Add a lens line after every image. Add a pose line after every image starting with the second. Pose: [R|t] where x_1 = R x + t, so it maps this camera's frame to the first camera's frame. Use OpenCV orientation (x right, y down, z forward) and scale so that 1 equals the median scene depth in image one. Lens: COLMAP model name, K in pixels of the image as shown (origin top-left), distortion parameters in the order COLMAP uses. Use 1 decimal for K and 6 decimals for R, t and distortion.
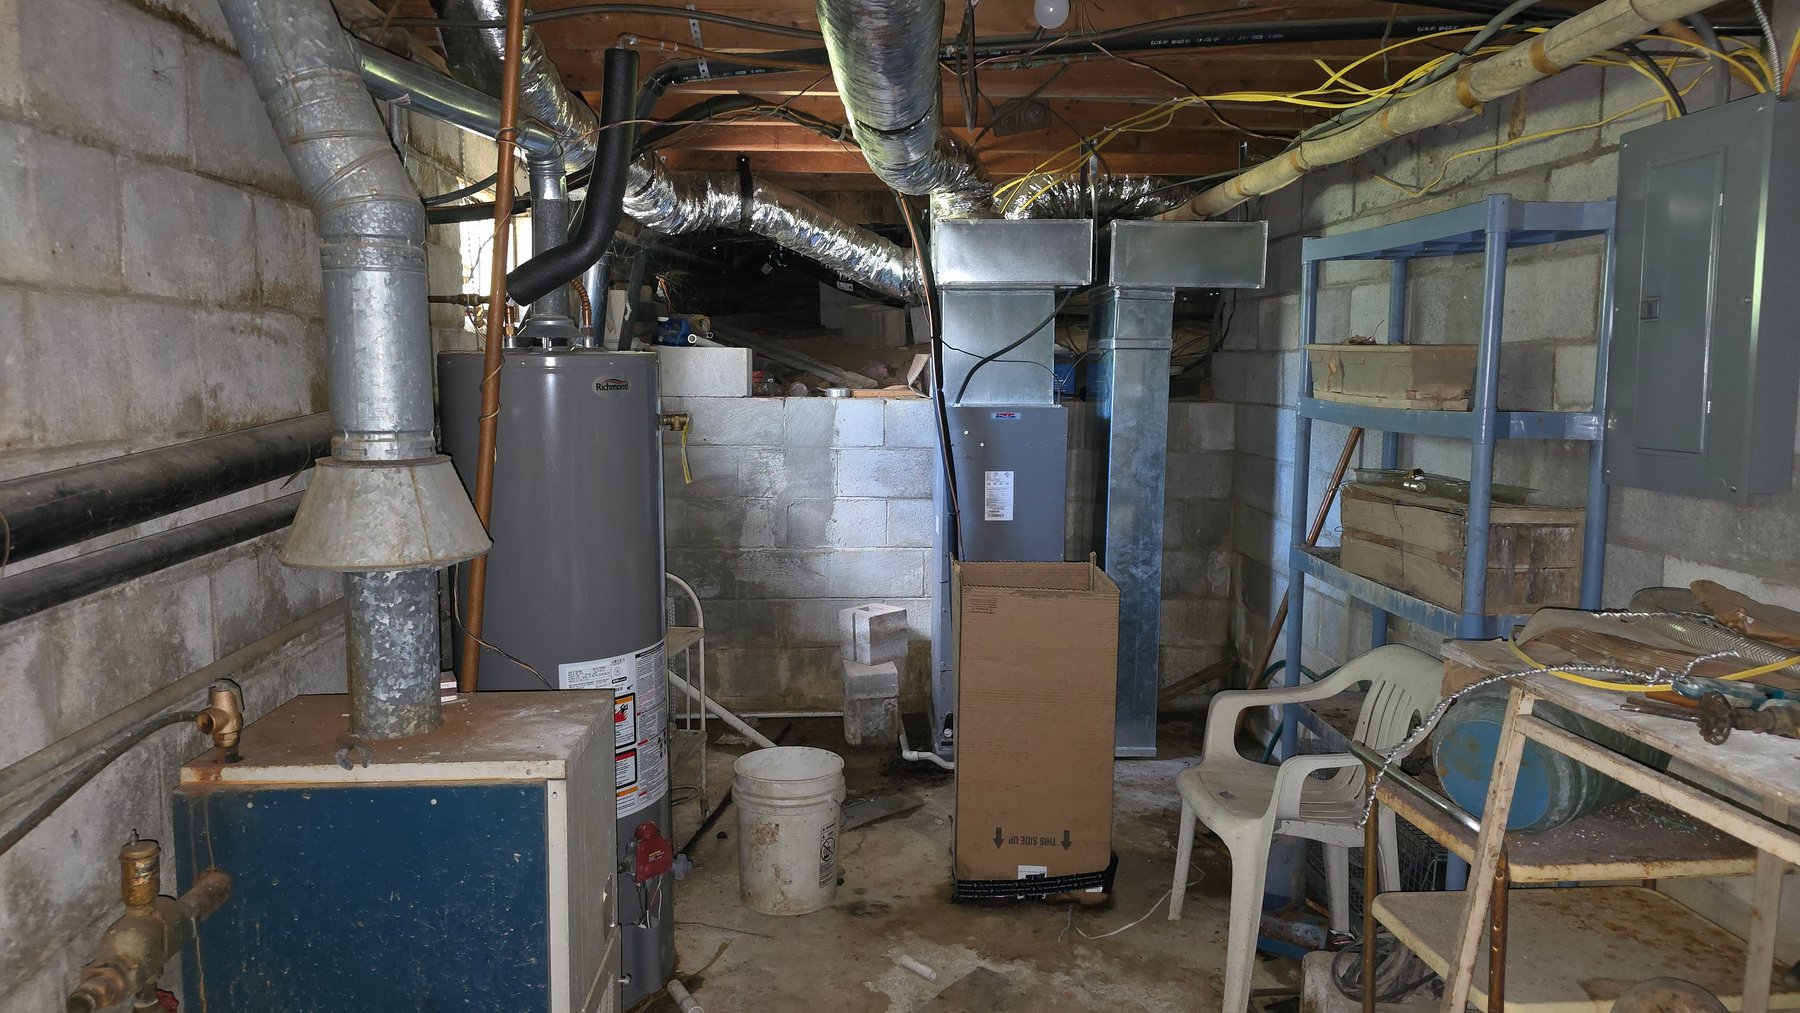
lens RADIAL K [[1214.8, 0, 897.4], [0, 1214.8, 491.9], [0, 0, 1]] dist [0.112295, -0.178926]
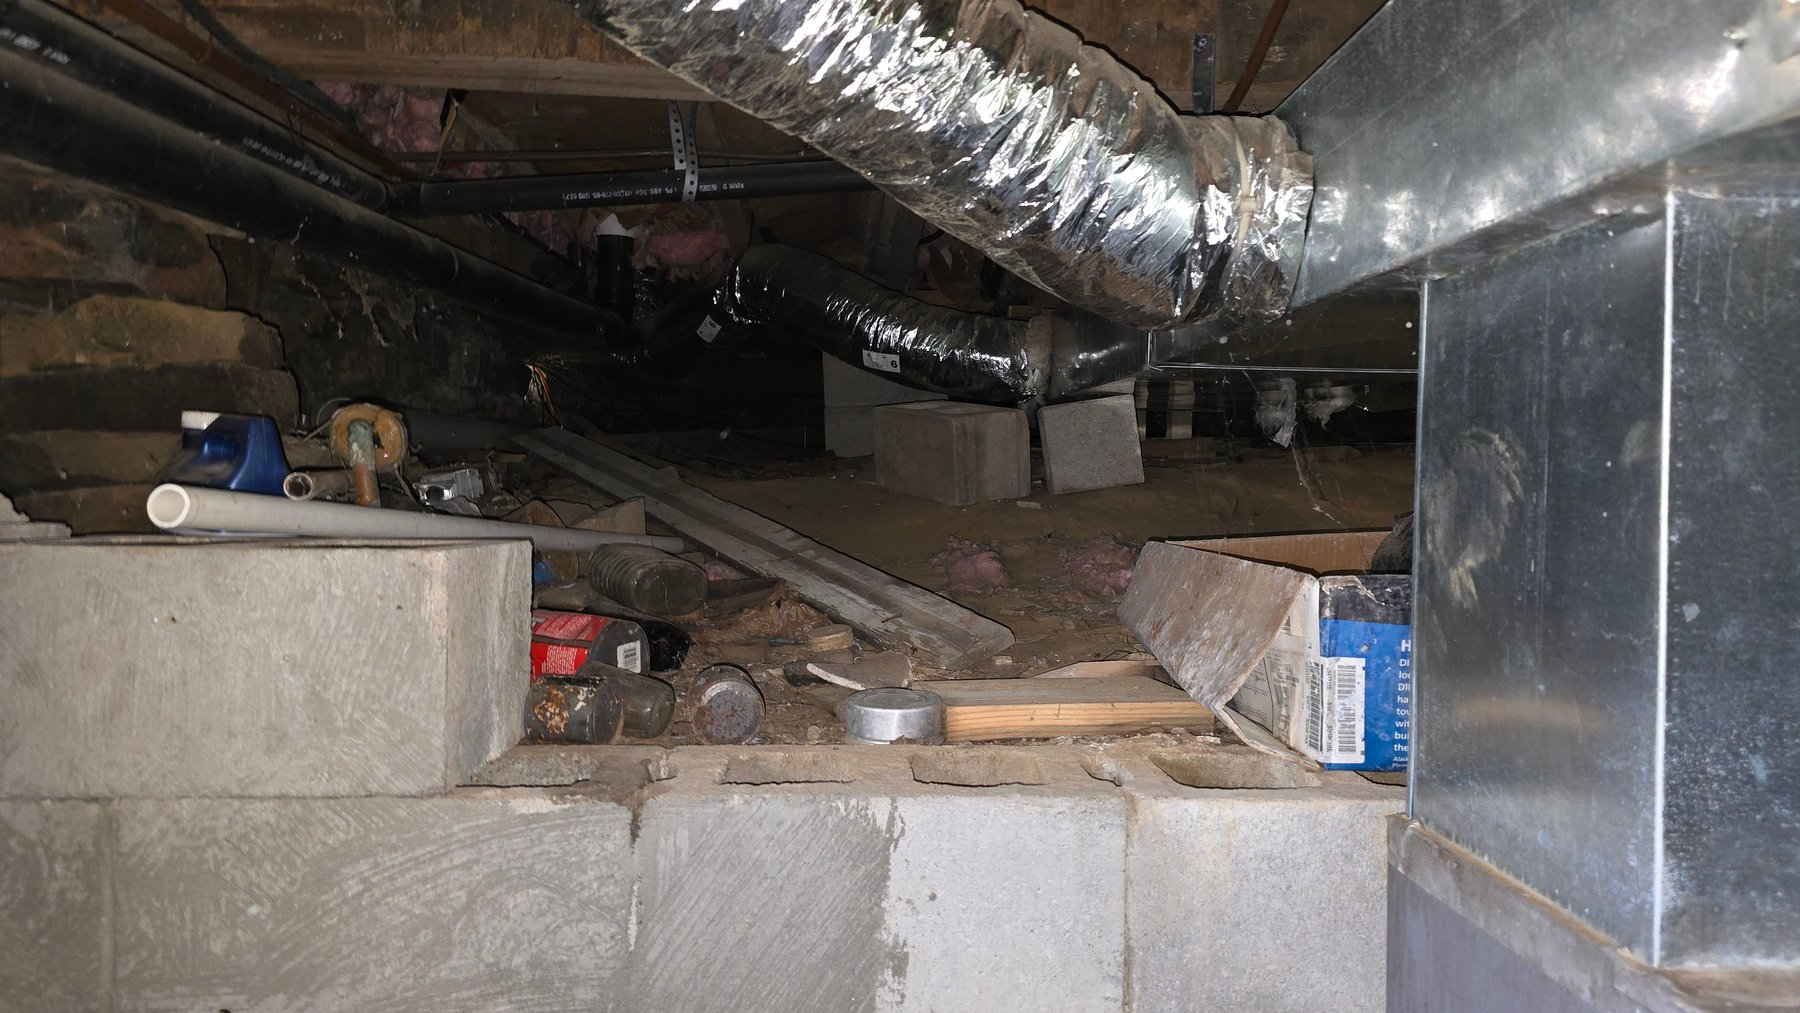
lens RADIAL K [[1214.8, 0, 897.4], [0, 1214.8, 491.9], [0, 0, 1]] dist [0.112295, -0.178926]
pose [[0.999990, 0.002211, -0.003813, -0.046942], [-0.002605, 0.994313, -0.106467, -0.100980], [0.003556, 0.106476, 0.994309, 0.759030]]
